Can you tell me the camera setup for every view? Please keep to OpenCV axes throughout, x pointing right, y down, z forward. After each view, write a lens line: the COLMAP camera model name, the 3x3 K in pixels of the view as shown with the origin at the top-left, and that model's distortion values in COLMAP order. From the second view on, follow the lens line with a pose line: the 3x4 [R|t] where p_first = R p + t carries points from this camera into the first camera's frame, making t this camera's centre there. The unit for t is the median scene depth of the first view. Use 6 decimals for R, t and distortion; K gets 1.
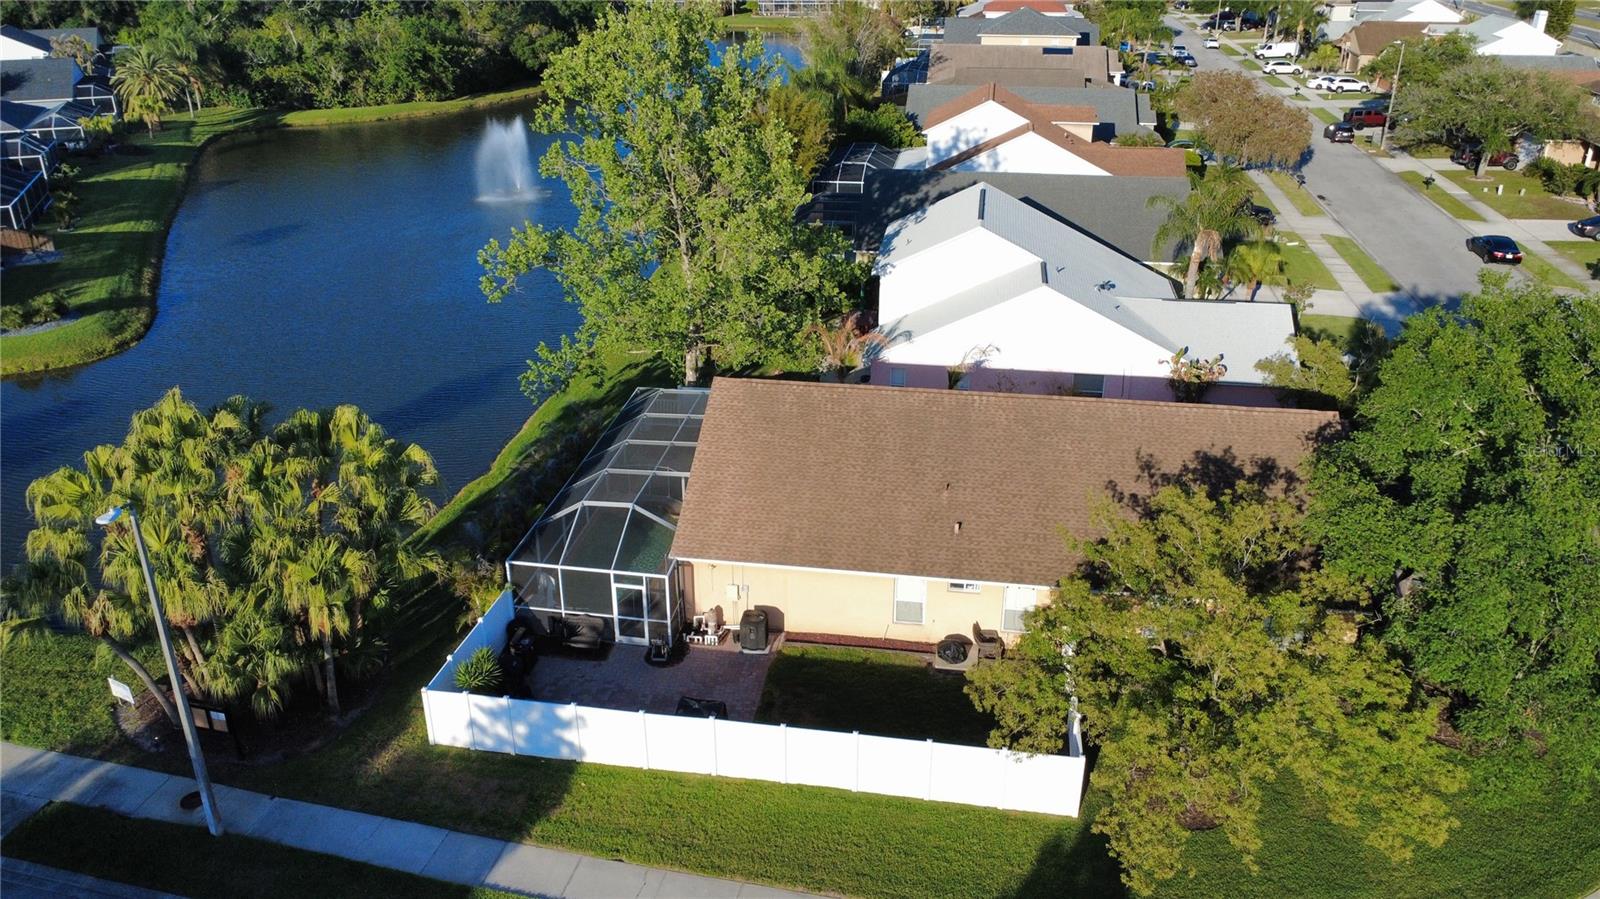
lens RADIAL K [[1194.9, 0, 802.7], [0, 1194.9, 451.2], [0, 0, 1]] dist [0.007648, -0.000439]
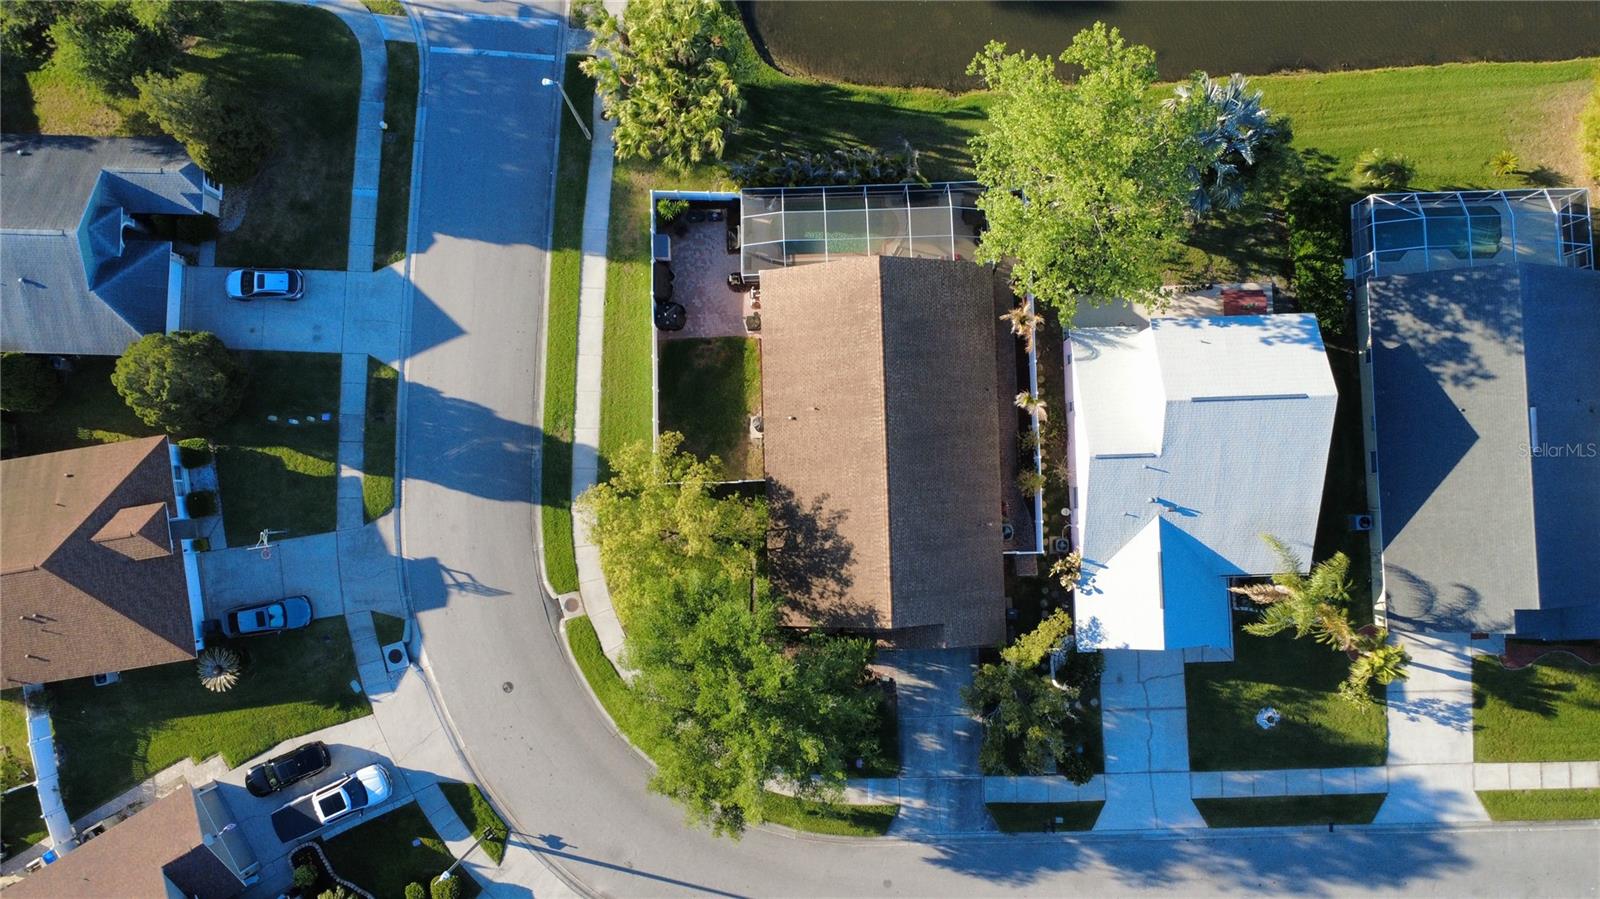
lens RADIAL K [[1194.9, 0, 808.8], [0, 1194.9, 457.7], [0, 0, 1]] dist [0.007648, -0.000439]
pose [[0.185603, 0.981697, -0.042678, 0.260278], [-0.406819, 0.116305, 0.906075, -1.540642], [0.894455, -0.150808, 0.420960, 0.218238]]
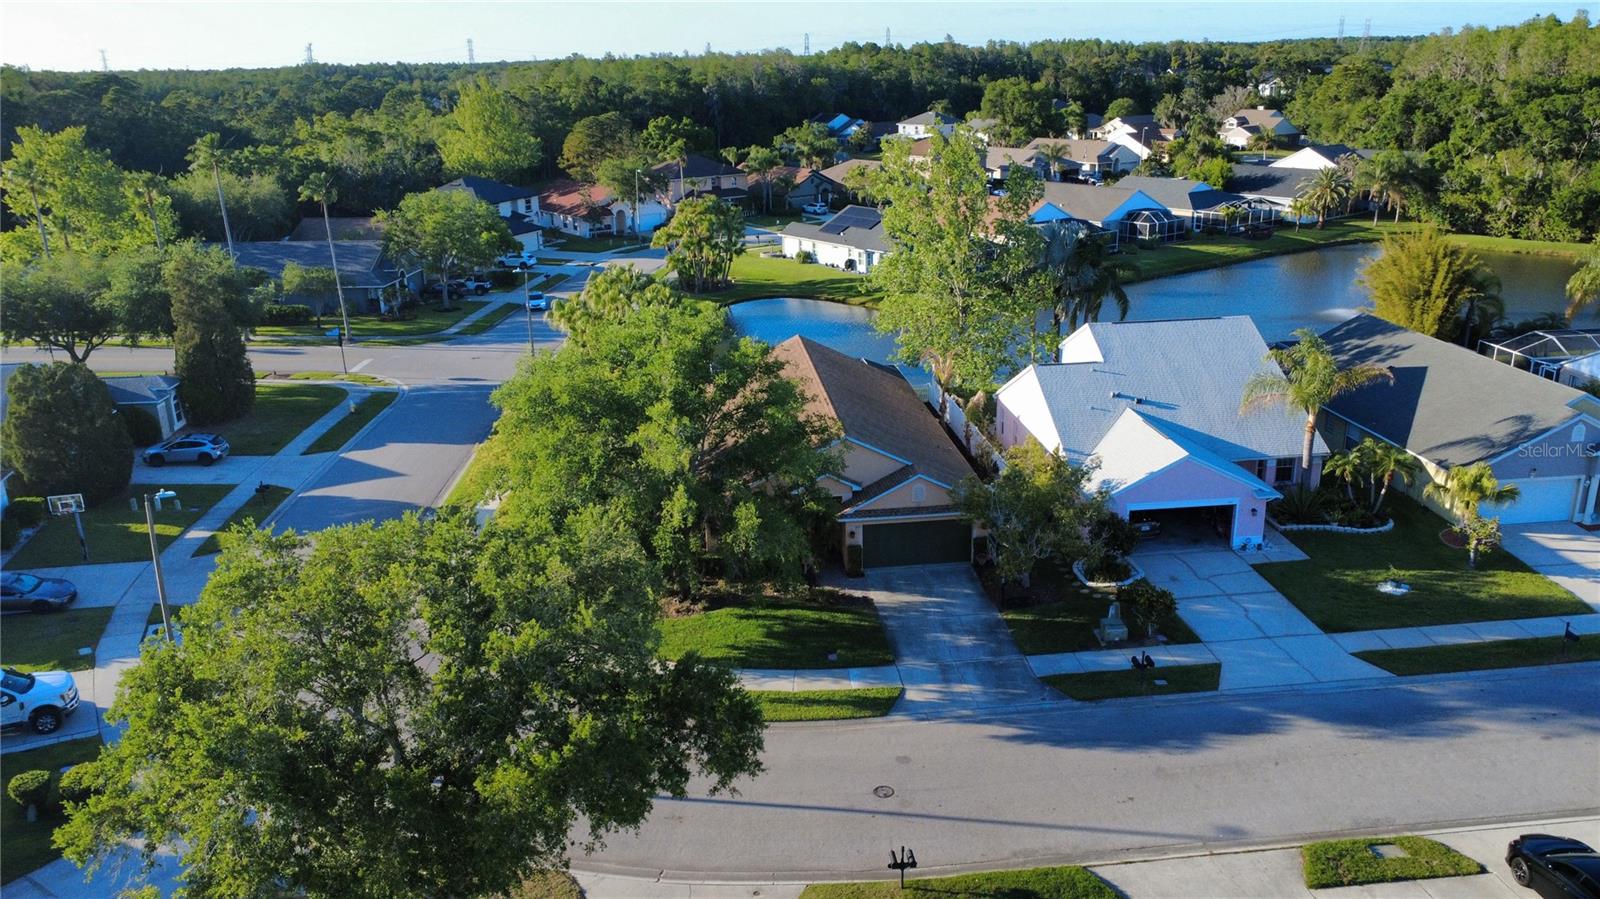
lens RADIAL K [[1194.9, 0, 803.0], [0, 1194.9, 458.5], [0, 0, 1]] dist [0.007648, -0.000439]
pose [[0.259118, 0.305675, -0.916199, 1.689984], [-0.388233, 0.901553, 0.190989, -0.251282], [0.884383, 0.306209, 0.352282, 0.479285]]
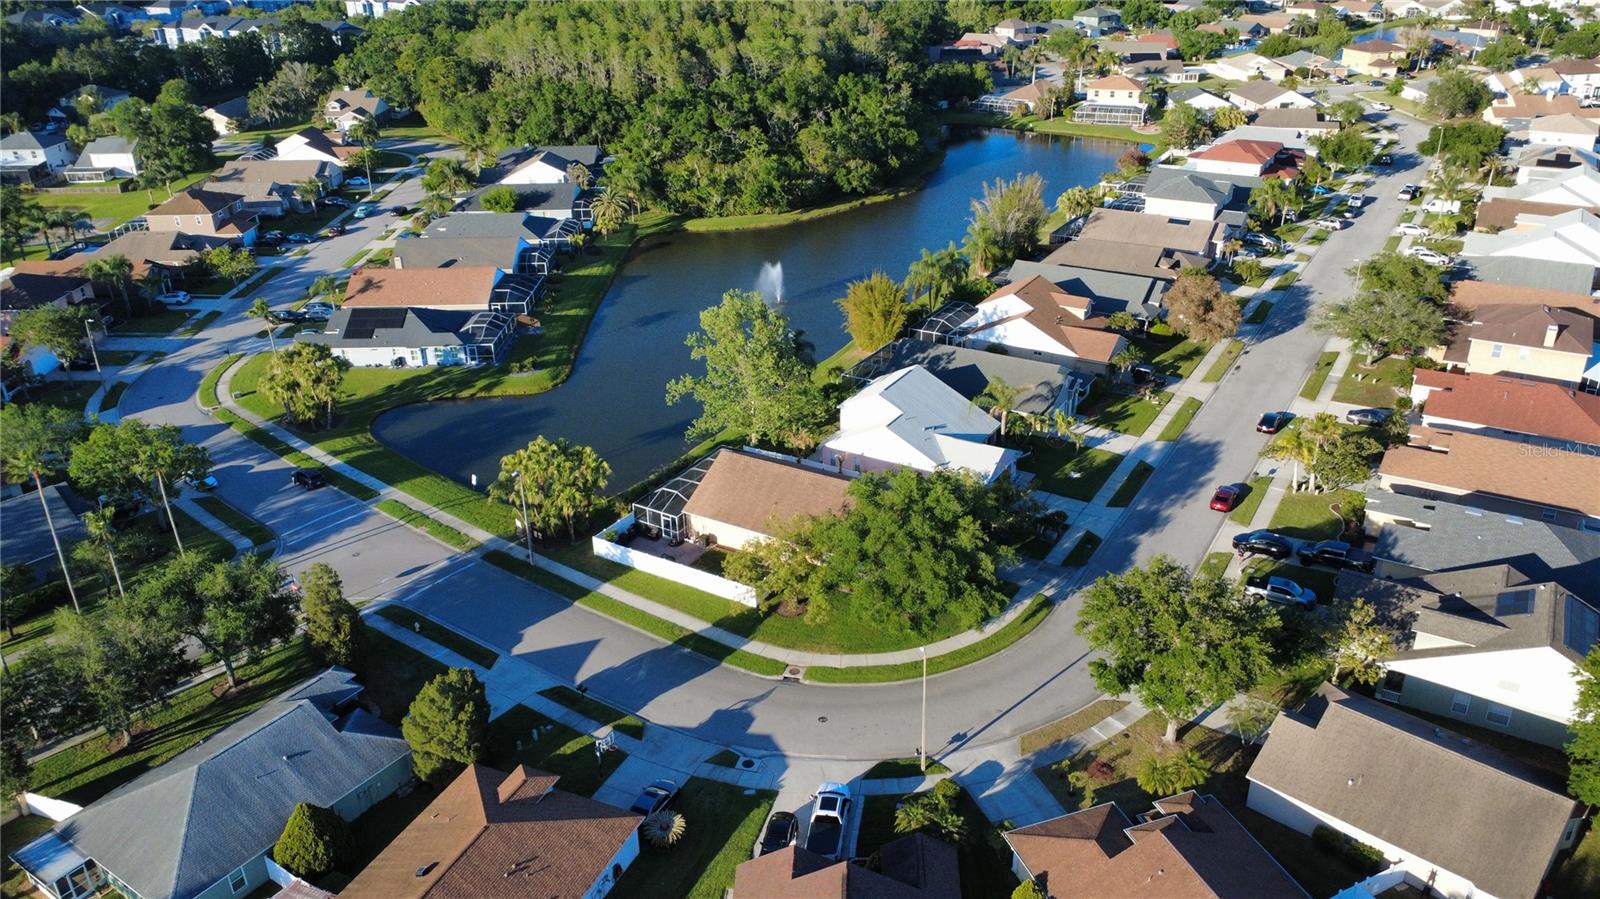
lens RADIAL K [[1194.9, 0, 804.4], [0, 1194.9, 458.1], [0, 0, 1]] dist [0.007648, -0.000439]
pose [[0.927019, 0.148718, -0.344267, 1.110548], [-0.141067, 0.988868, 0.047320, -0.213151], [0.347472, 0.004698, 0.937679, -1.586072]]
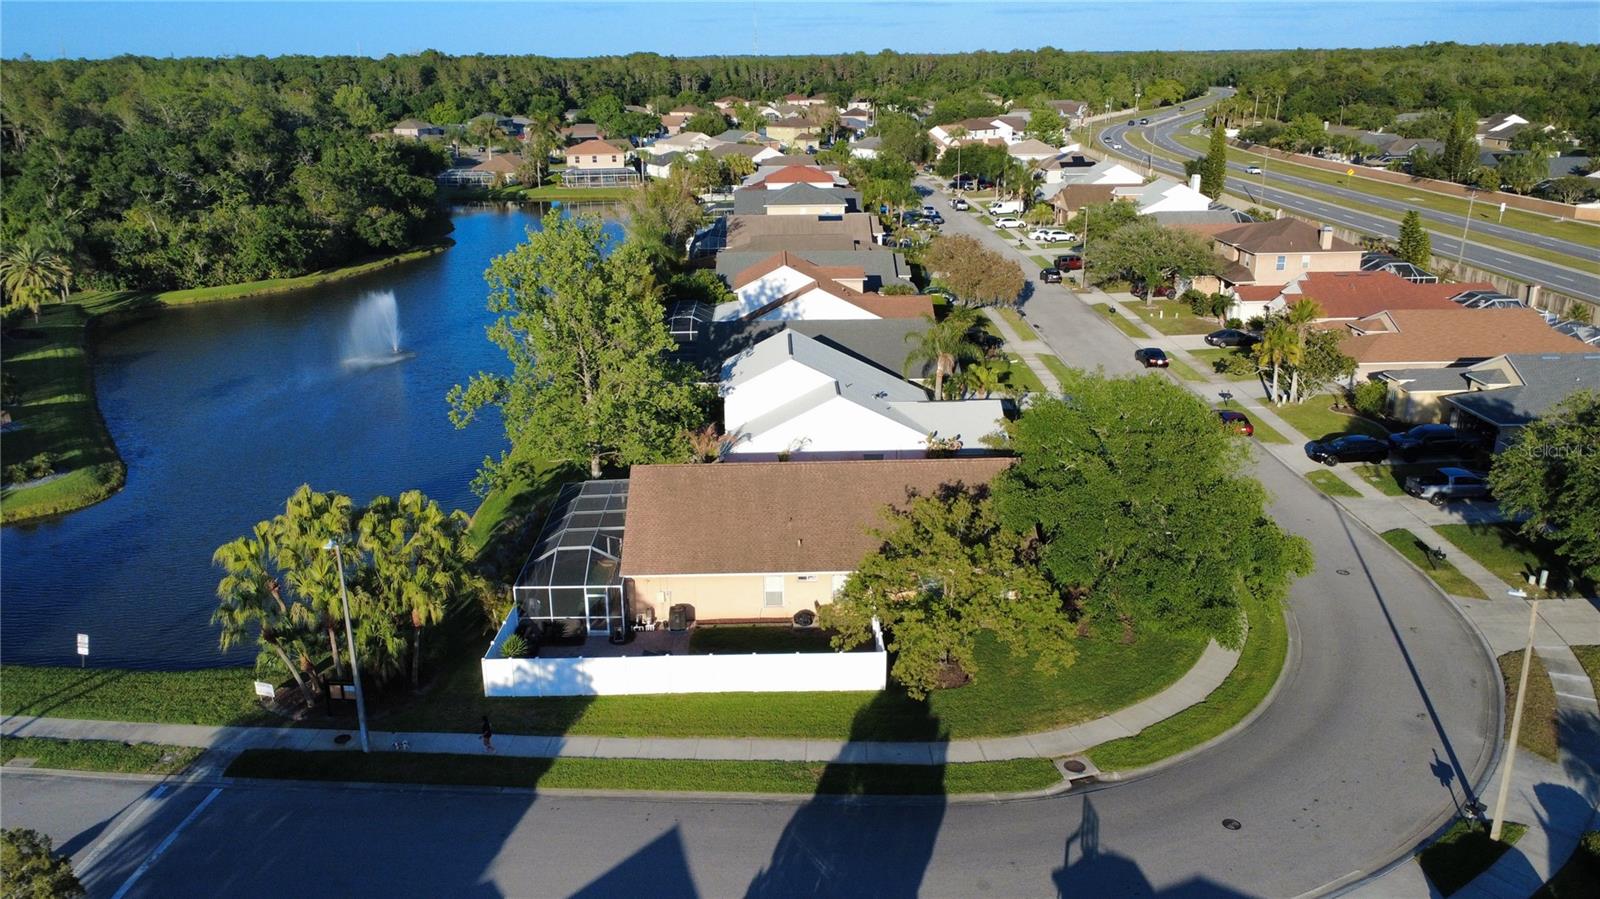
lens RADIAL K [[1194.9, 0, 803.0], [0, 1194.9, 449.0], [0, 0, 1]] dist [0.007648, -0.000439]
pose [[0.983546, -0.064718, 0.168668, -0.122466], [0.084145, 0.990285, -0.110700, 0.111560], [-0.159866, 0.123071, 0.979437, -0.560040]]
